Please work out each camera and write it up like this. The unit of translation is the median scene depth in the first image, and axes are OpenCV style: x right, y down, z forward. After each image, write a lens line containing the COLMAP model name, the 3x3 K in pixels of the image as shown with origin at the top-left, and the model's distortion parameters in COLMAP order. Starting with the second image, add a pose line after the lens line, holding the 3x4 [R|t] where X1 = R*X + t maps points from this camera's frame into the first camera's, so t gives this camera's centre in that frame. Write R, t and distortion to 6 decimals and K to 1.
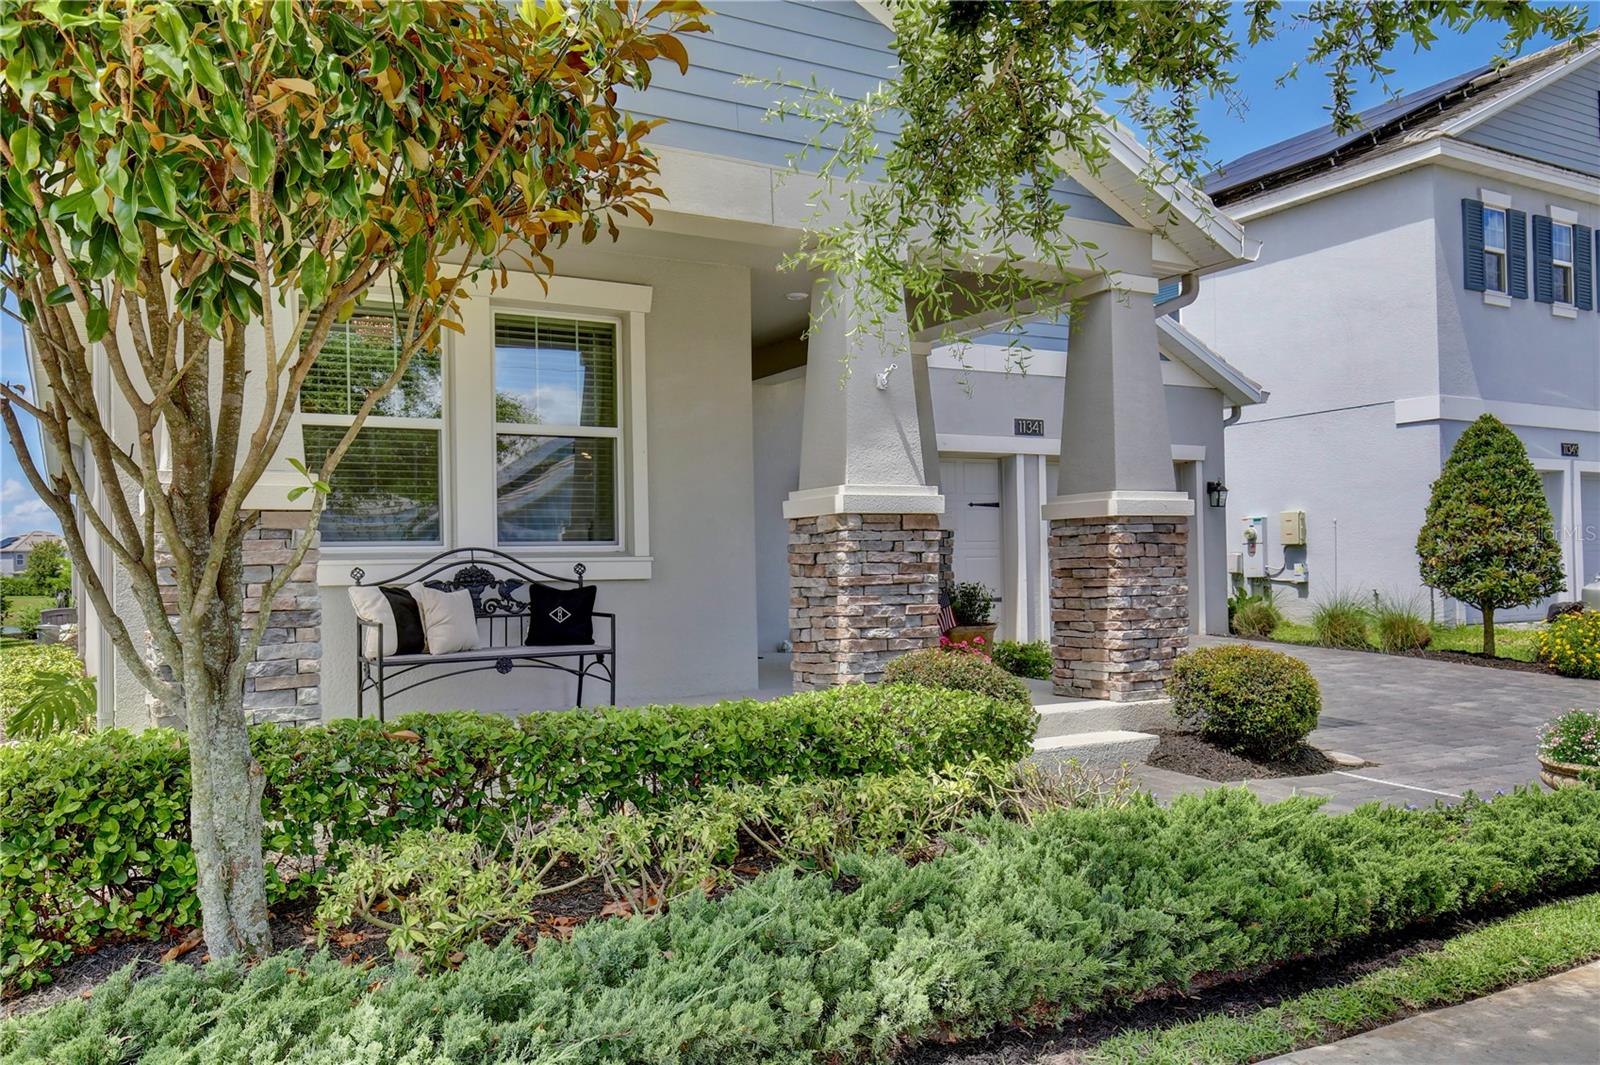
lens RADIAL K [[1256.5, 0, 807.2], [0, 1256.5, 531.7], [0, 0, 1]] dist [0.008415, 0.001942]
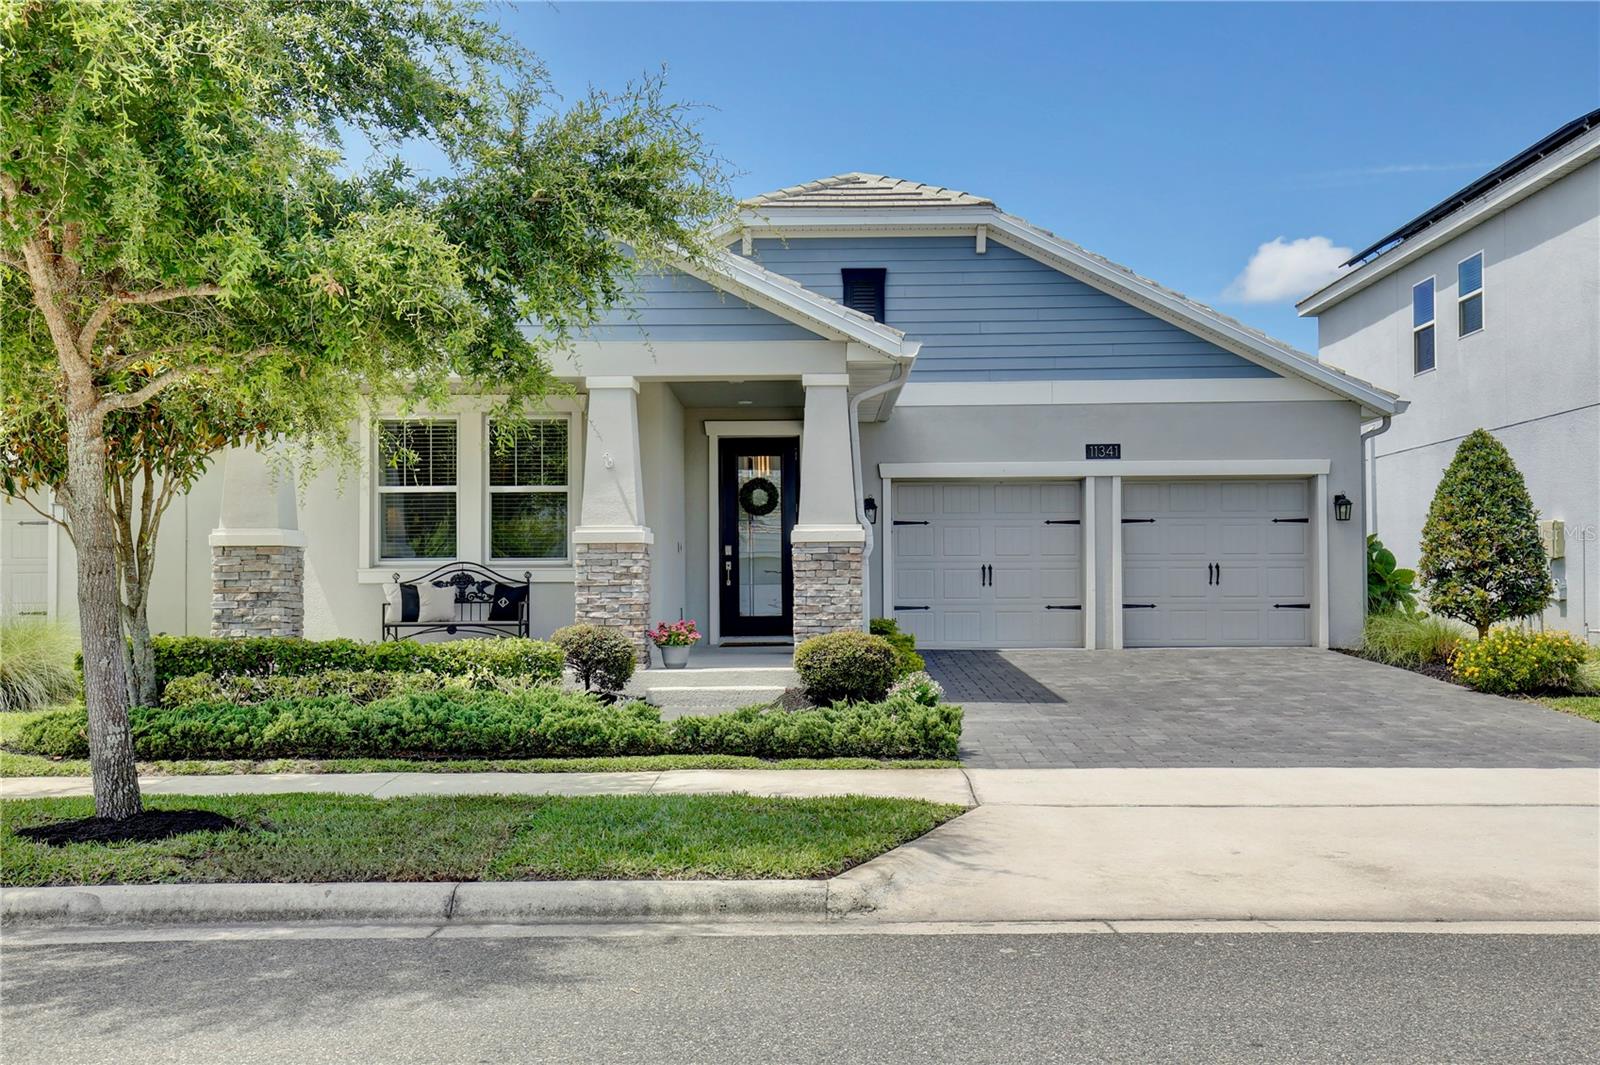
lens RADIAL K [[1559.3, 0, 800.0], [0, 1559.3, 532.5], [0, 0, 1]] dist [0.041274, 0.000204]
pose [[0.856761, -0.005236, -0.515687, 1.199534], [0.005252, 0.999985, -0.001428, -0.021196], [0.515687, -0.001485, 0.856776, -0.564403]]
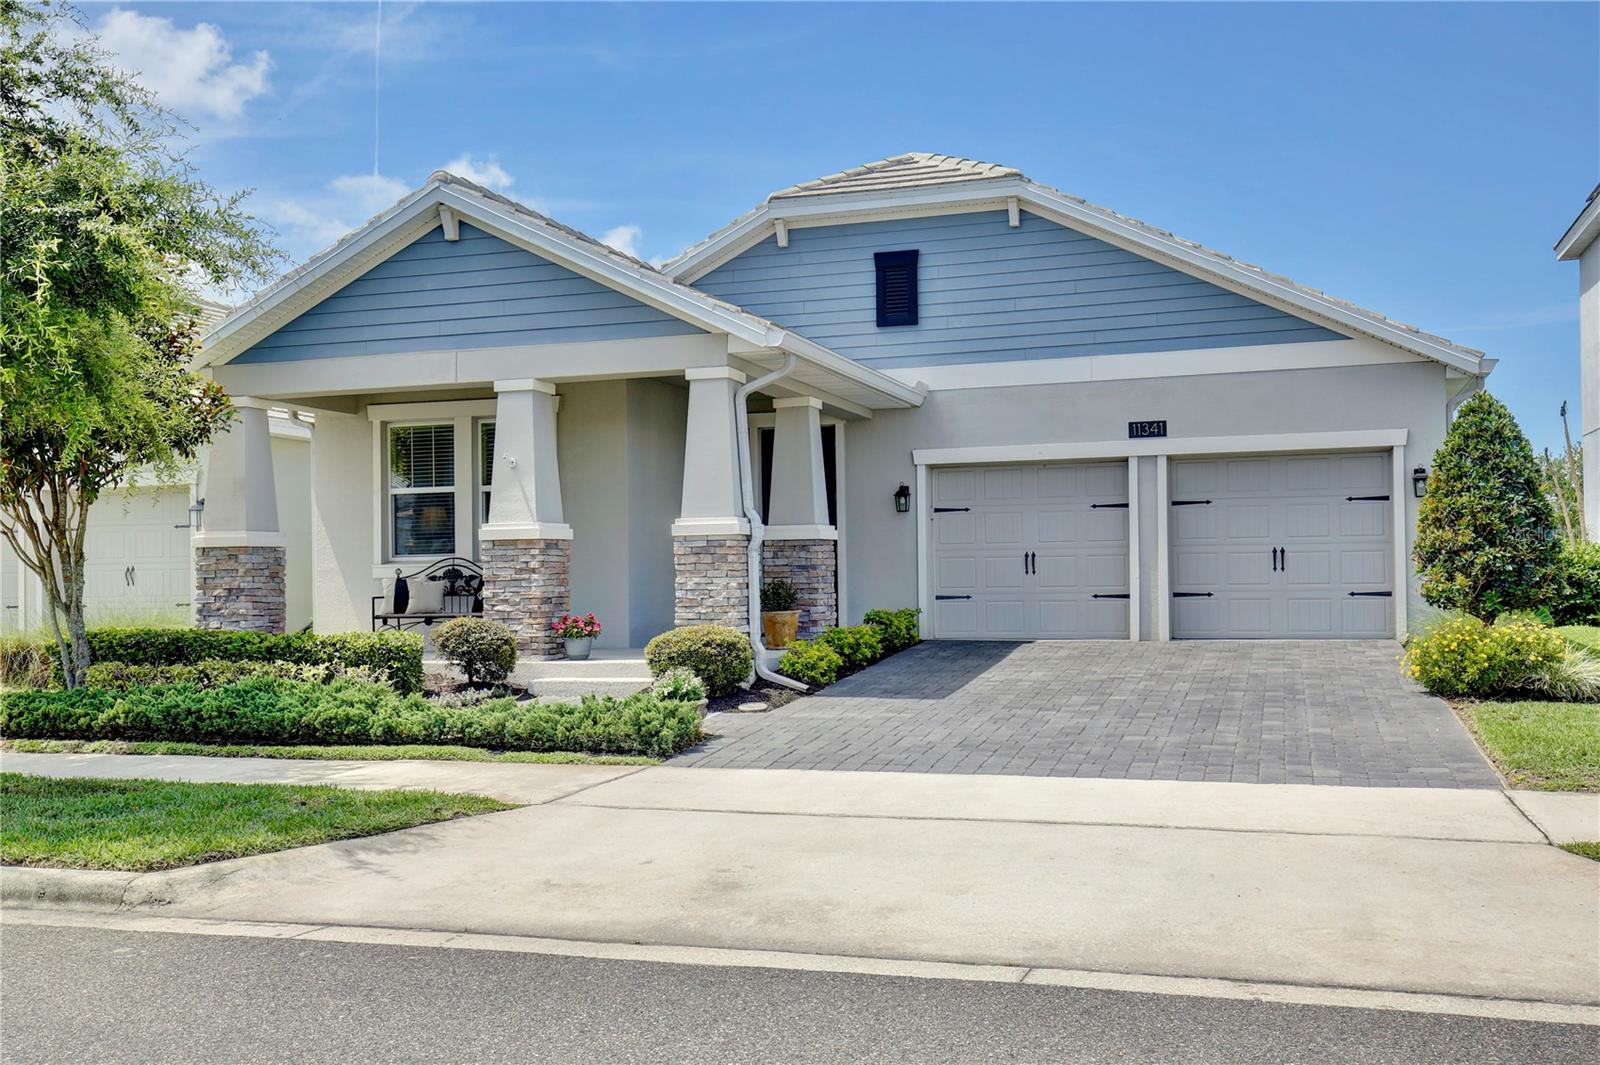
lens RADIAL K [[1544.1, 0, 793.2], [0, 1544.1, 539.3], [0, 0, 1]] dist [0.039032, 0.000403]
pose [[0.658219, -0.008565, -0.752778, 1.721595], [0.024549, 0.999648, 0.010091, -0.023581], [0.752426, -0.025122, 0.658197, -0.098105]]
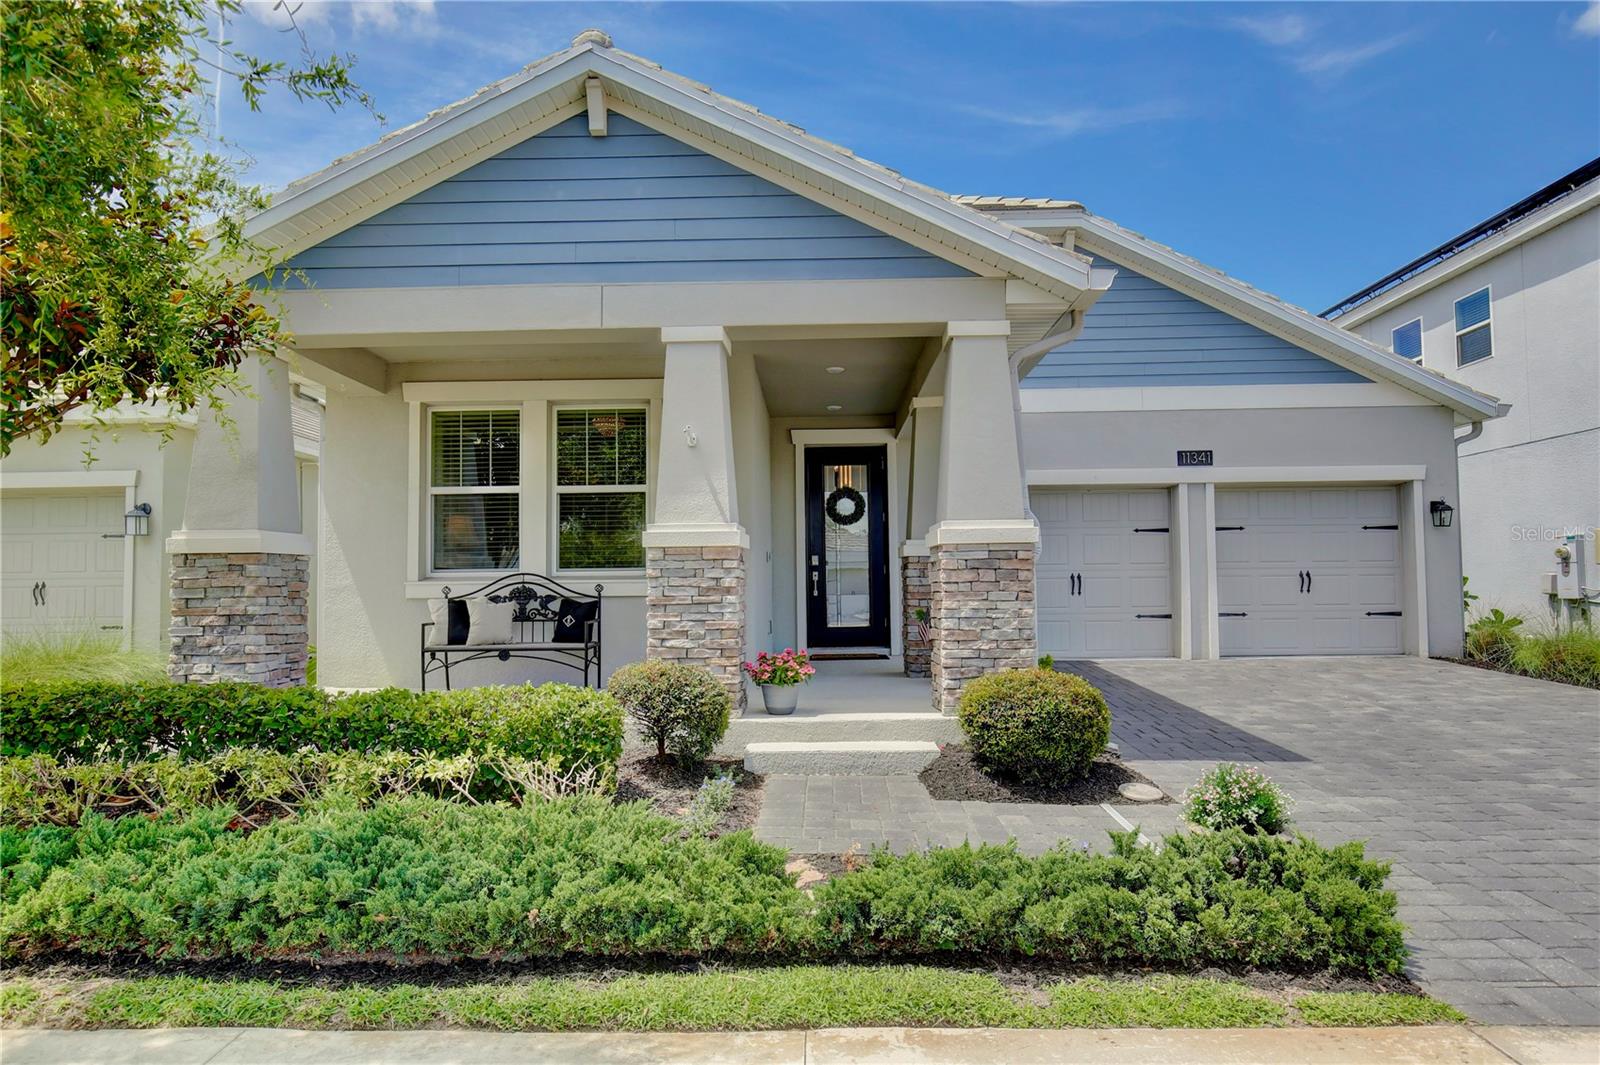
lens RADIAL K [[938.2, 0, 797.3], [0, 938.2, 540.9], [0, 0, 1]] dist [-0.006993, -0.000482]
pose [[0.848271, -0.017610, -0.529270, 0.572509], [0.010390, 0.999808, -0.016613, -0.003069], [0.529461, 0.008593, 0.848291, 0.245525]]
